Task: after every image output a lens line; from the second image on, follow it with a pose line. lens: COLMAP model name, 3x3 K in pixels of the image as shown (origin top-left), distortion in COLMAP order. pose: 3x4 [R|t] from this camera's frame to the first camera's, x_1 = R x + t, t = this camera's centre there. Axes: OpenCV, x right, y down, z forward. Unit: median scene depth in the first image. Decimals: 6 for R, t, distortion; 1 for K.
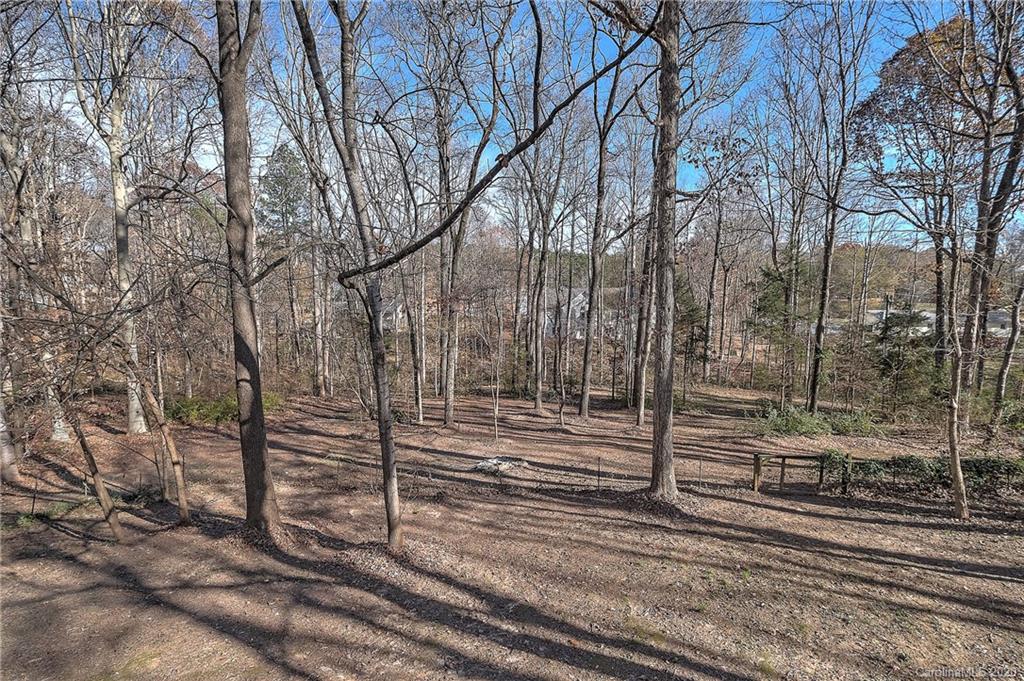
lens RADIAL K [[438.1, 0, 512.1], [0, 438.1, 340.2], [0, 0, 1]] dist [-0.012599, 0.000308]
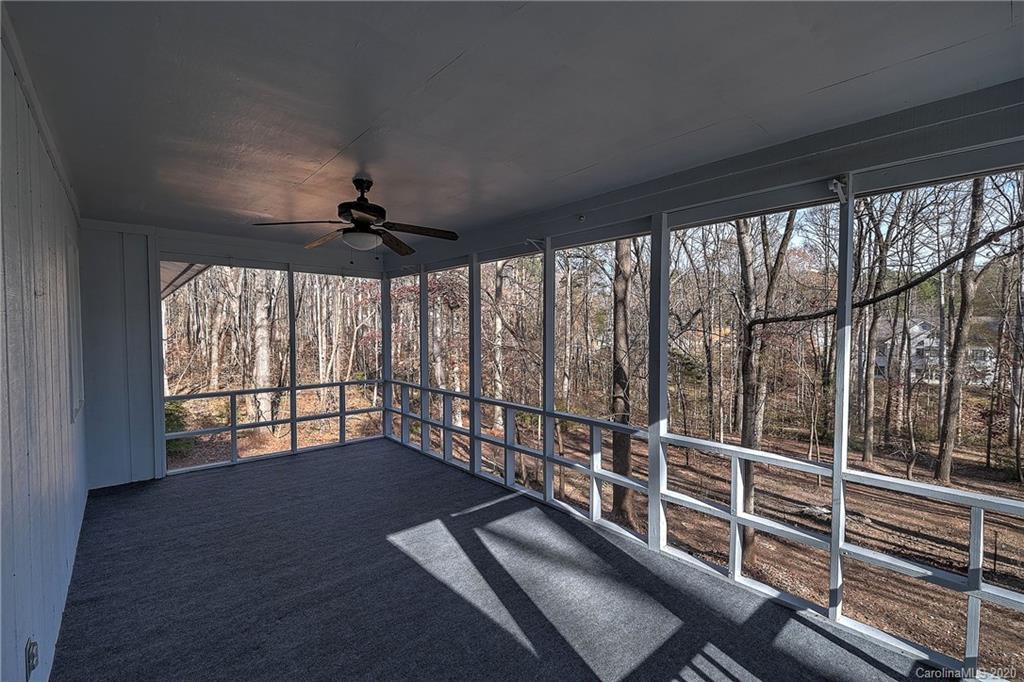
lens RADIAL K [[438.1, 0, 511.7], [0, 438.1, 342.9], [0, 0, 1]] dist [-0.012599, 0.000308]
pose [[0.832717, 0.023087, -0.553217, -0.092637], [-0.056326, 0.997479, -0.043157, 0.002604], [0.550826, 0.067098, 0.831919, -0.148658]]
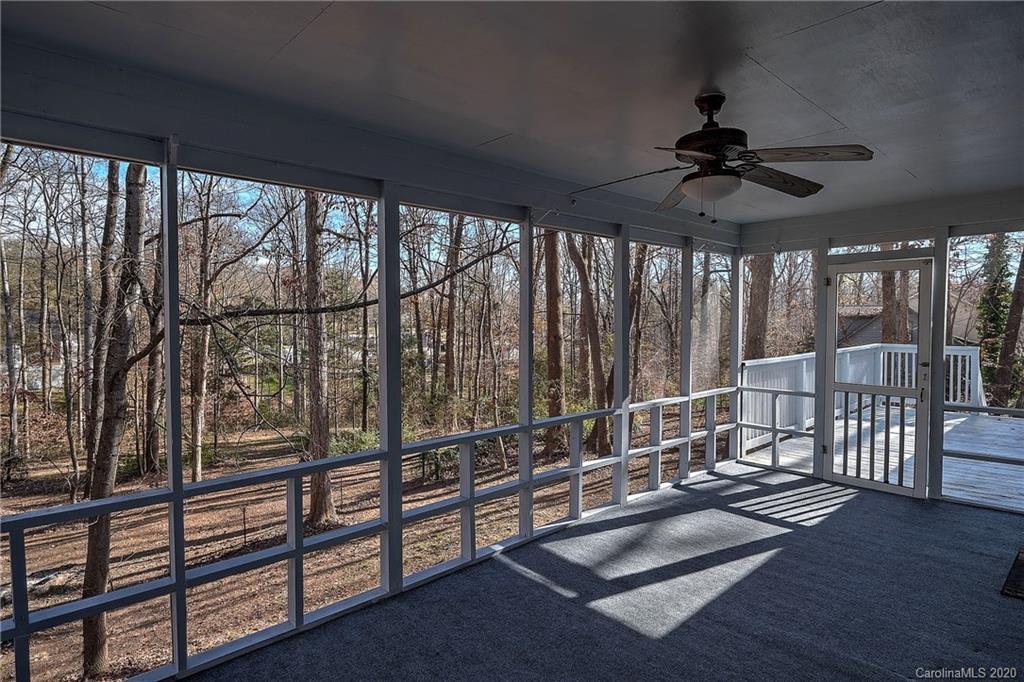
lens RADIAL K [[561.1, 0, 512.4], [0, 561.1, 337.4], [0, 0, 1]] dist [0.000301, -0.000058]
pose [[0.541372, -0.034791, 0.840063, -0.382103], [0.090115, 0.995789, -0.016833, -0.007452], [-0.835940, 0.084815, 0.542228, -0.080969]]
